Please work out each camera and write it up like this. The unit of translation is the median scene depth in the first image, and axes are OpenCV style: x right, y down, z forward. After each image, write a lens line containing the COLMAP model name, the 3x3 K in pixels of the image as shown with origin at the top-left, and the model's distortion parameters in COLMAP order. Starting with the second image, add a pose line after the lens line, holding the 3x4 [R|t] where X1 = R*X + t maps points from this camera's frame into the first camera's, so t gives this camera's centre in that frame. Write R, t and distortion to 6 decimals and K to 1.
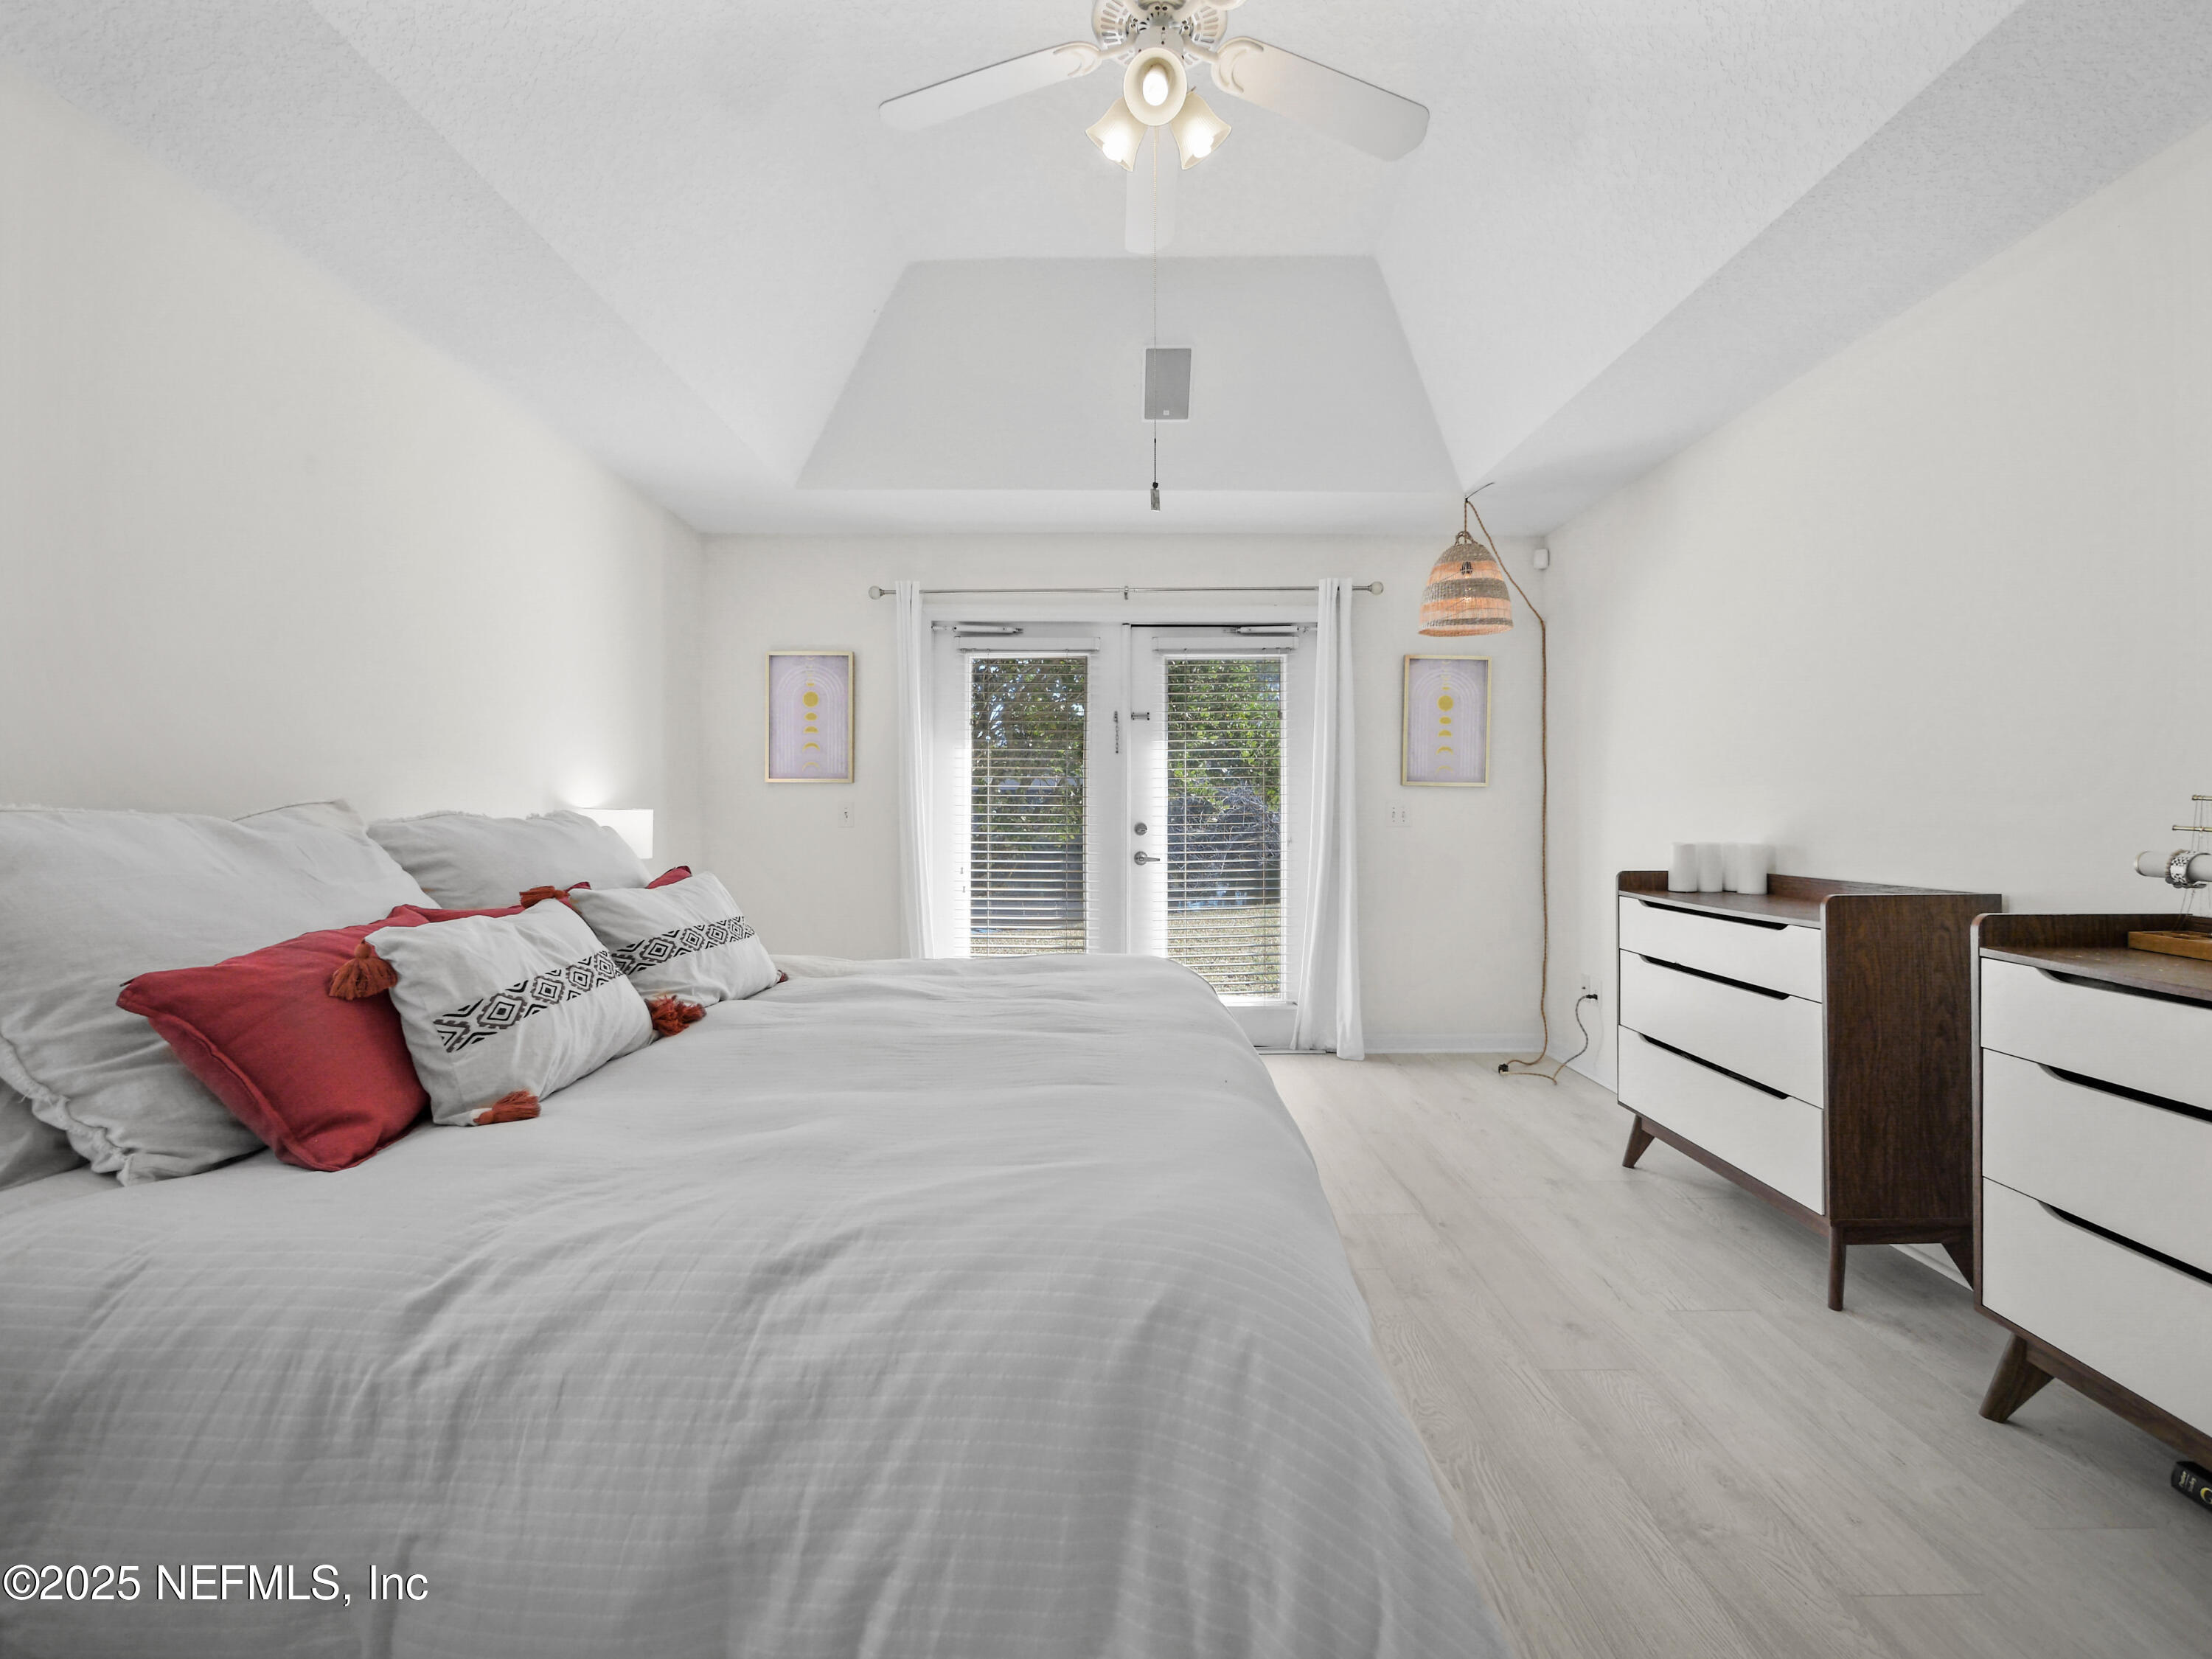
lens RADIAL K [[938.3, 0, 1119.3], [0, 938.3, 787.3], [0, 0, 1]] dist [-0.006611, 0.000471]
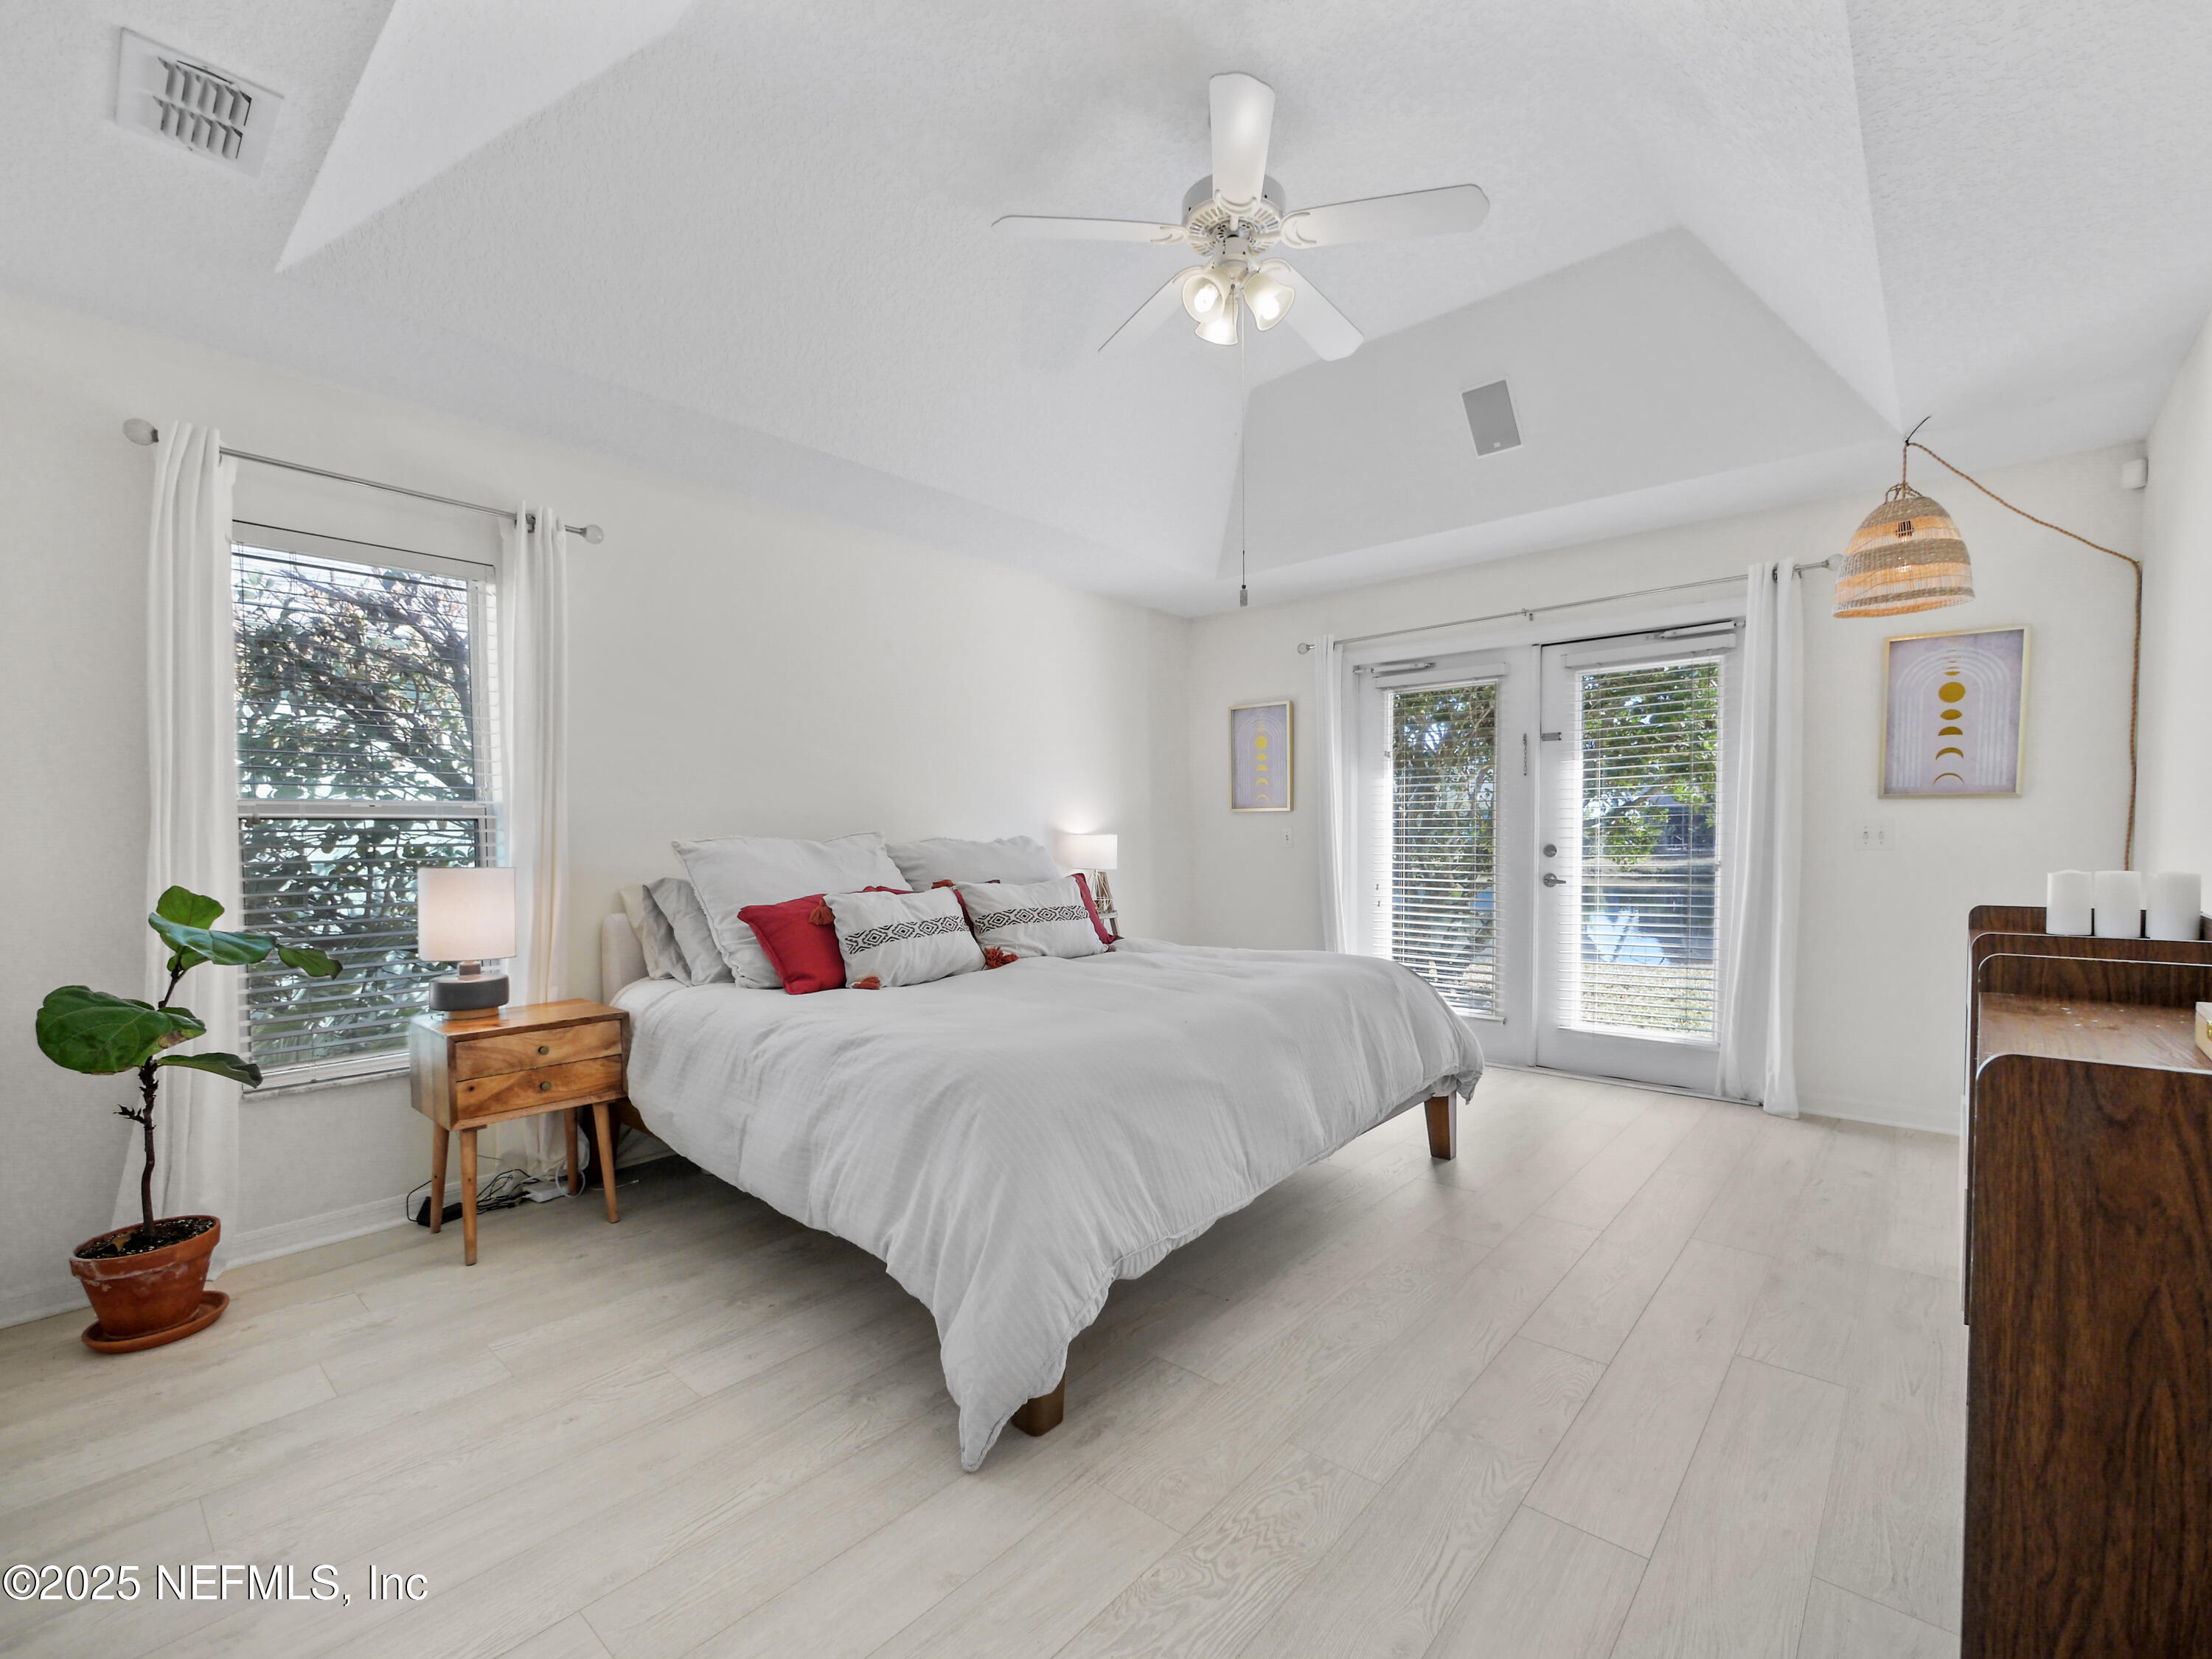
lens RADIAL K [[938.3, 0, 1105.4], [0, 938.3, 845.7], [0, 0, 1]] dist [-0.006611, 0.000471]
pose [[0.751482, 0.002241, -0.659749, 0.616176], [0.023353, 0.999277, 0.029994, -0.003623], [0.659340, -0.037947, 0.750887, -0.102794]]
